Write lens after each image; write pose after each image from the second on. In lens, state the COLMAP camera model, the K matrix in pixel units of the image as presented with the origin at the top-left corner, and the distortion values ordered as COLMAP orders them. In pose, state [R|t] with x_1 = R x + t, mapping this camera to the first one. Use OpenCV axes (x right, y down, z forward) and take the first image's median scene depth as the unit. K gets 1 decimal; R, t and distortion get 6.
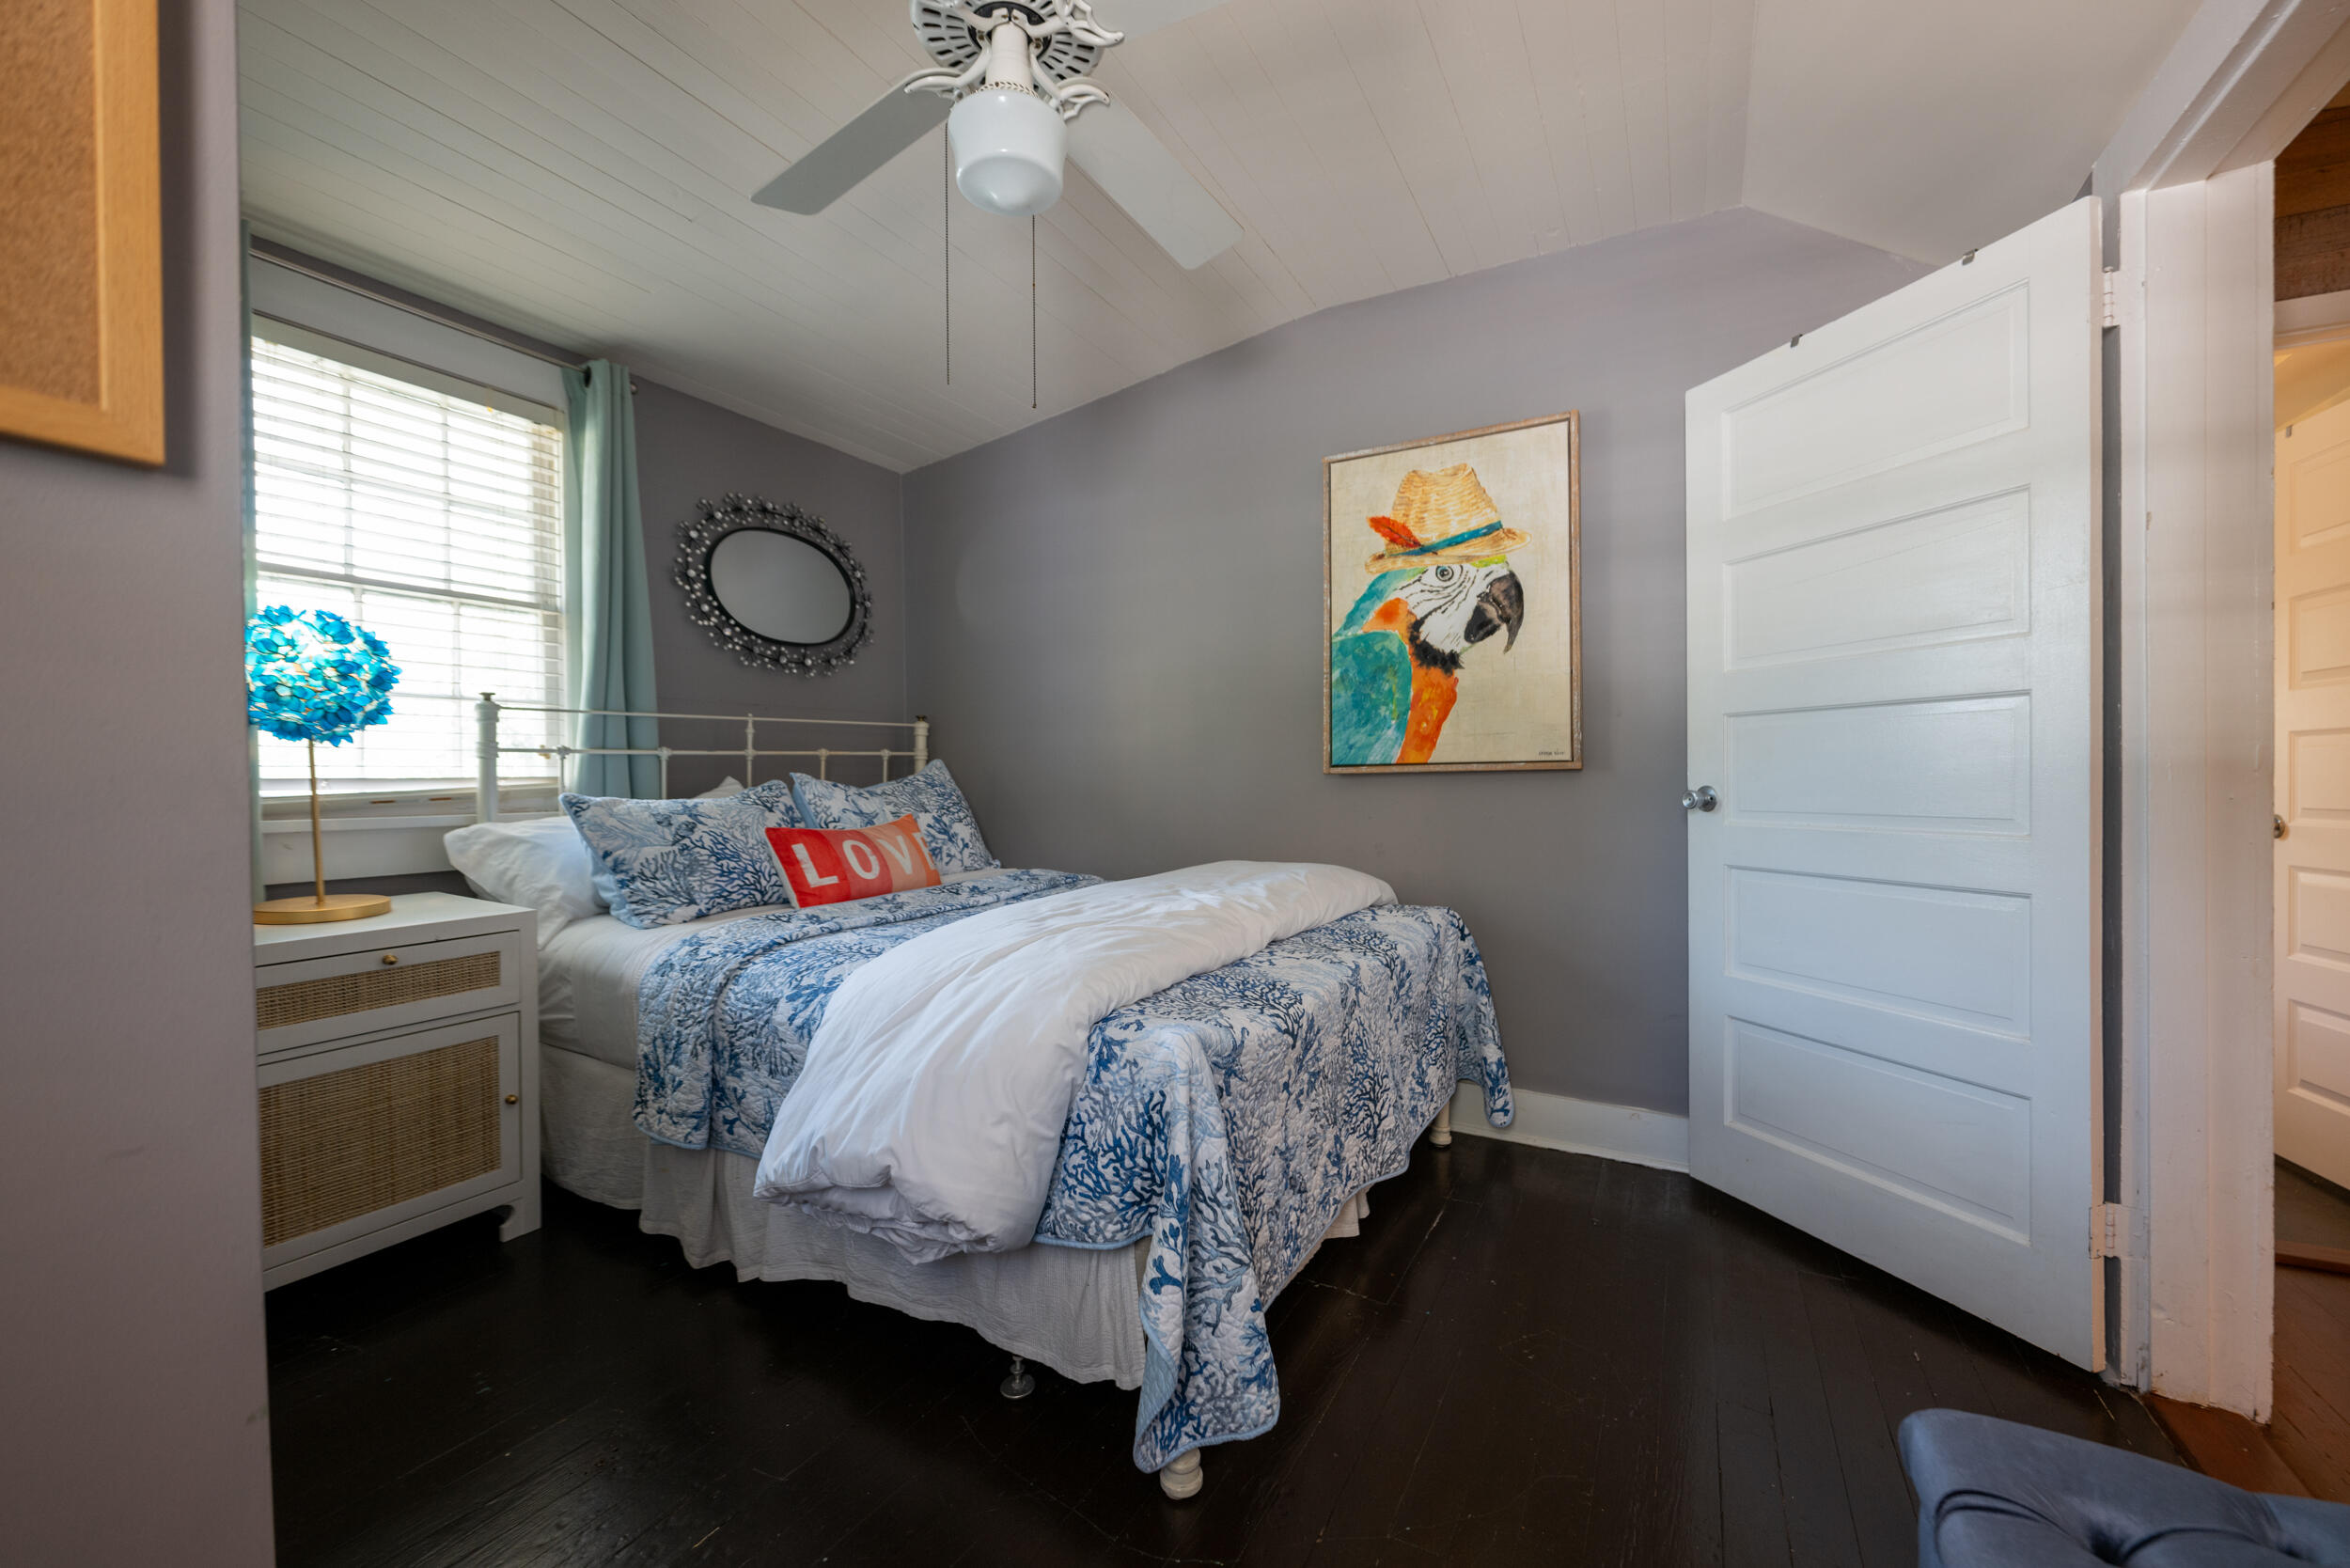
lens RADIAL K [[947.3, 0, 1189.7], [0, 947.3, 795.9], [0, 0, 1]] dist [-0.002824, 0.000195]
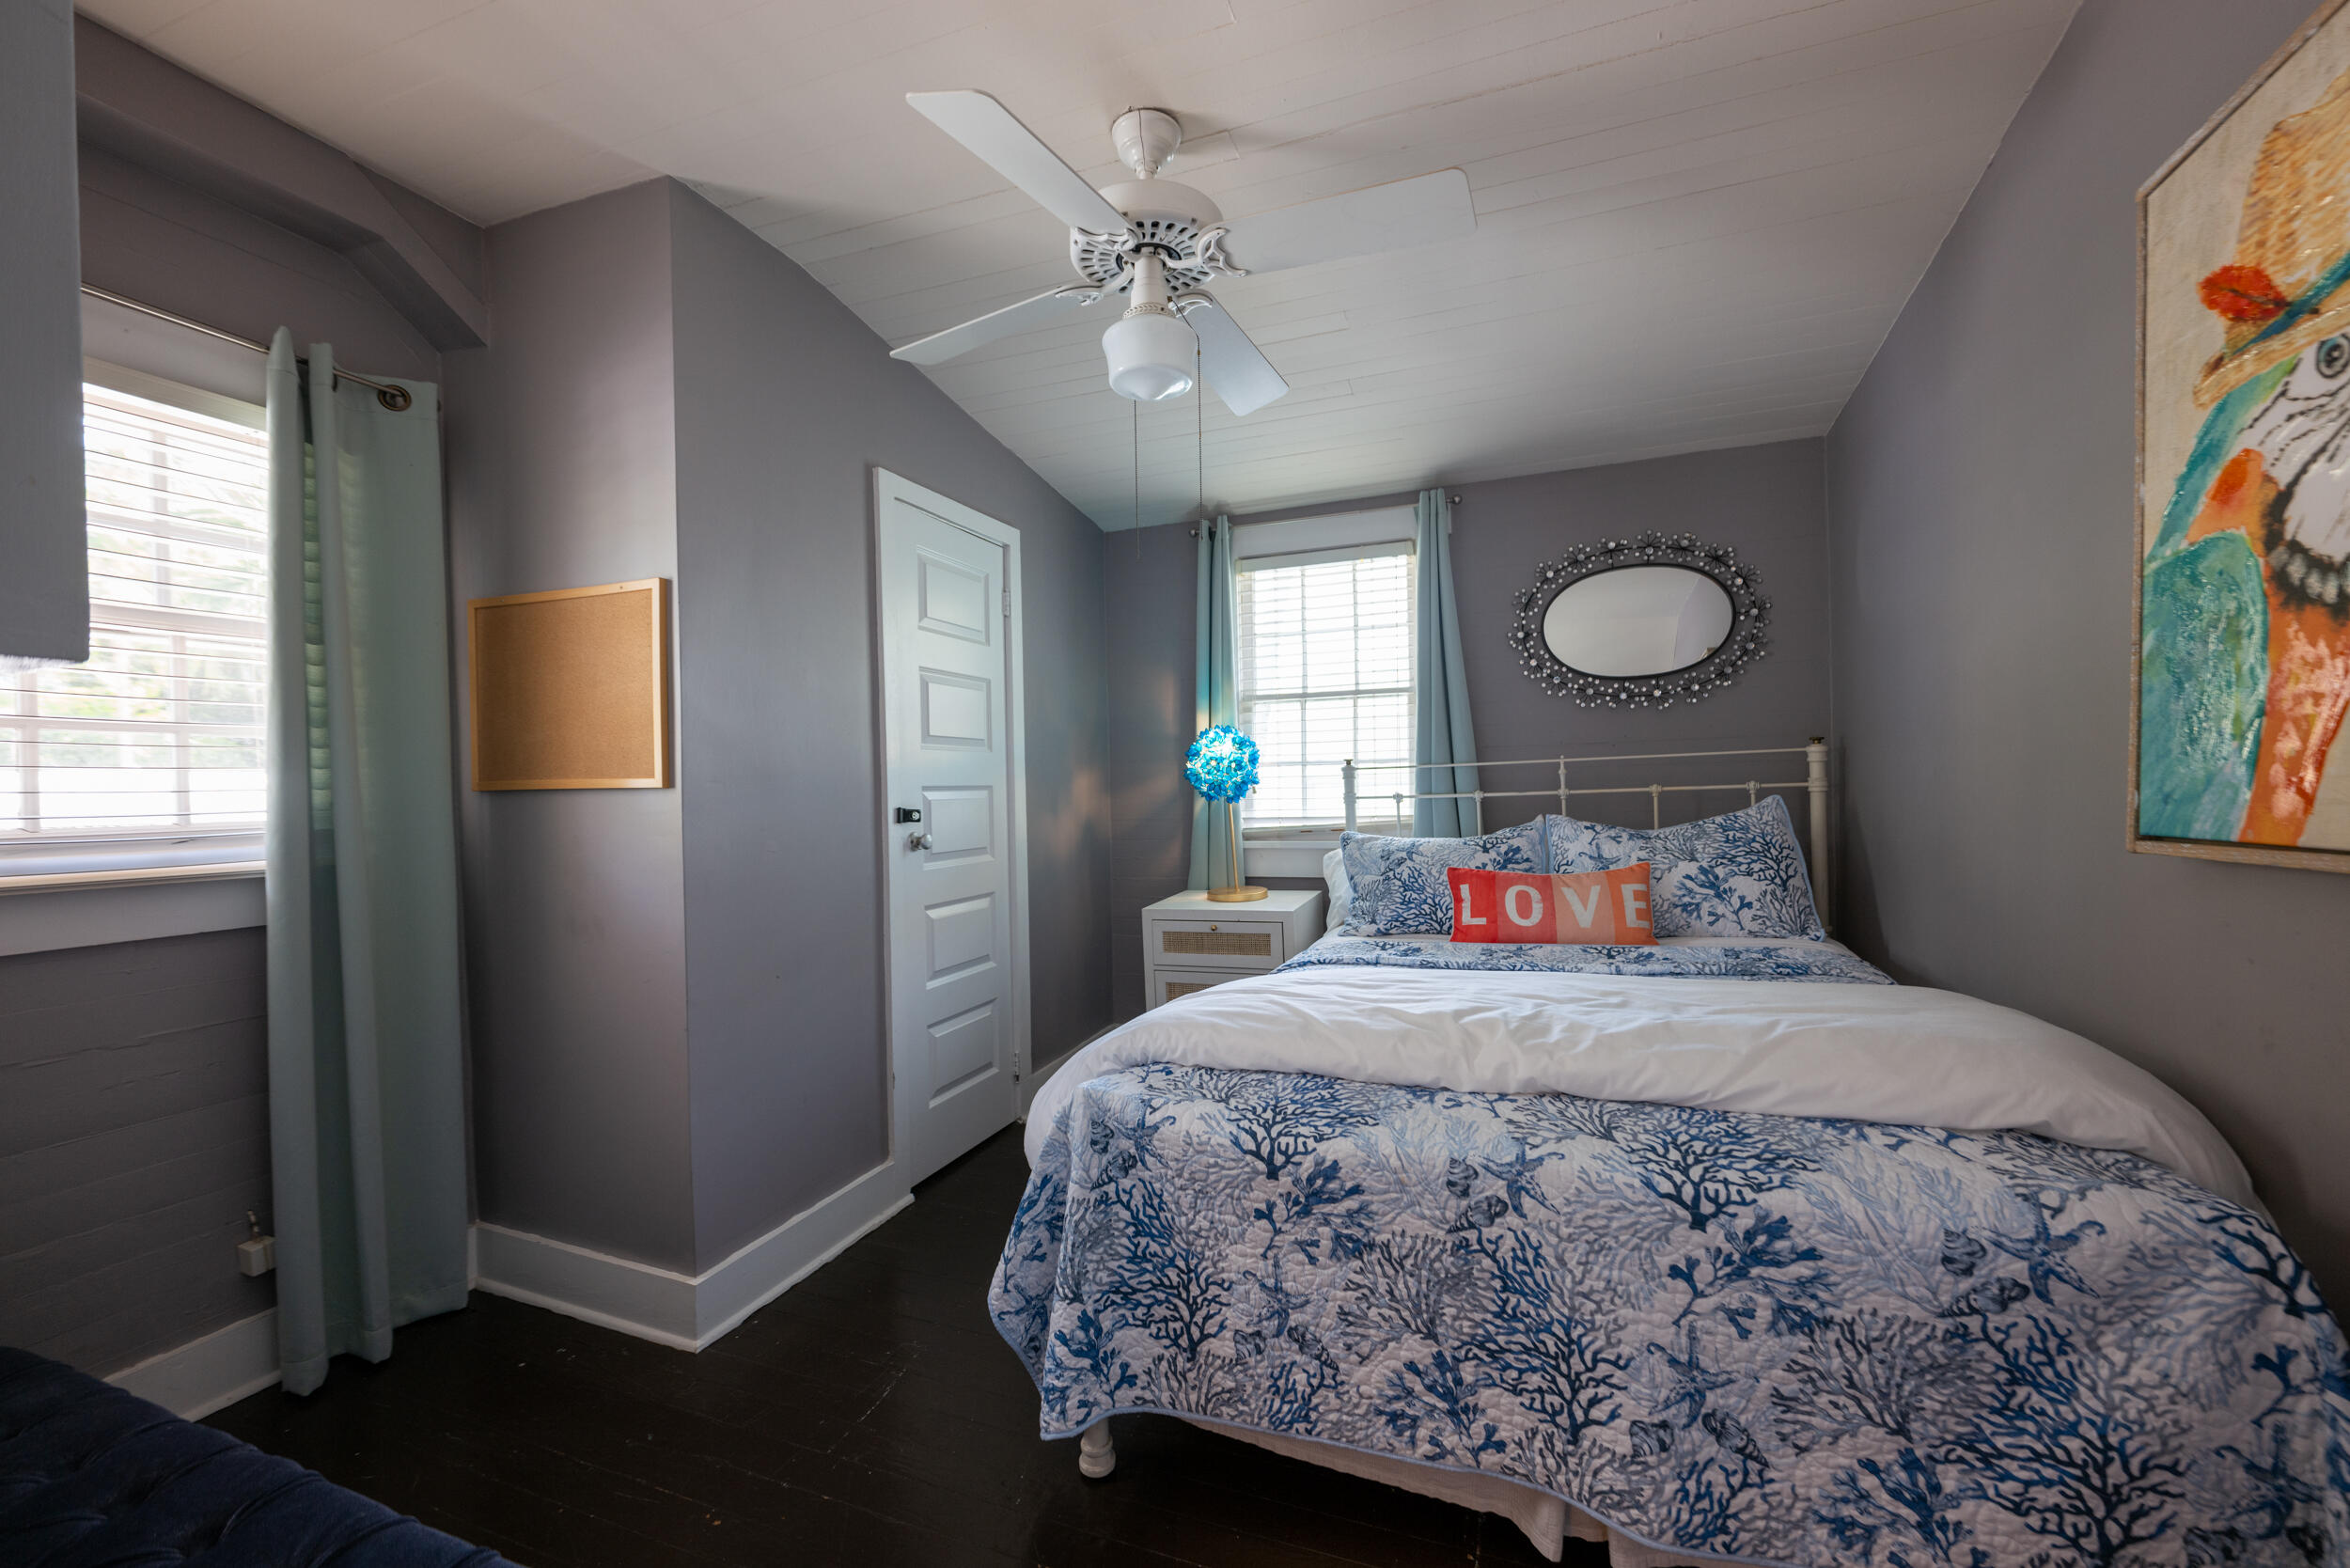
lens RADIAL K [[947.3, 0, 1189.7], [0, 947.3, 795.9], [0, 0, 1]] dist [-0.002824, 0.000195]
pose [[0.126994, 0.014011, -0.991804, 0.581678], [0.004732, 0.999880, 0.014731, -0.063791], [0.991892, -0.006563, 0.126913, 0.483753]]
